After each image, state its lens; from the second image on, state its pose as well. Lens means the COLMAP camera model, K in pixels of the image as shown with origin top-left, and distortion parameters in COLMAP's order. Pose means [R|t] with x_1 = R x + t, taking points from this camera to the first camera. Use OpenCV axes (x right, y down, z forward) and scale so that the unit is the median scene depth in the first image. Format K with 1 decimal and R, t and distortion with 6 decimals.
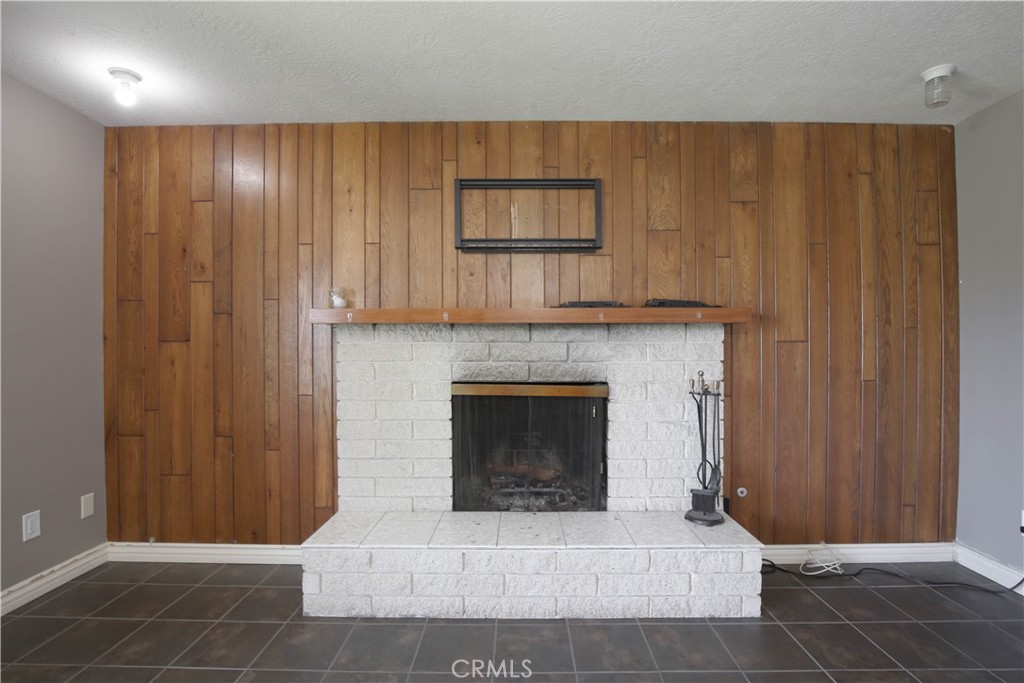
lens RADIAL K [[470.7, 0, 516.0], [0, 470.7, 347.4], [0, 0, 1]] dist [-0.041593, 0.011943]
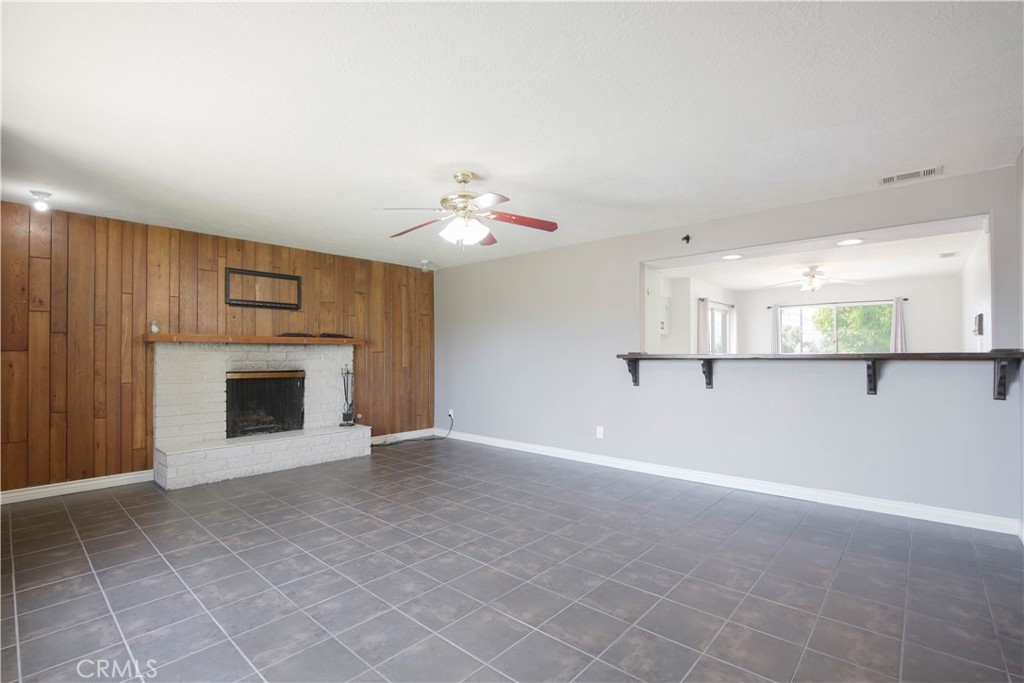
lens RADIAL K [[470.7, 0, 516.0], [0, 470.7, 347.4], [0, 0, 1]] dist [-0.041593, 0.011943]
pose [[0.655576, 0.009657, 0.755067, -0.784218], [0.003731, 0.999865, -0.016027, 0.005493], [-0.755120, 0.013324, 0.655451, -1.150443]]
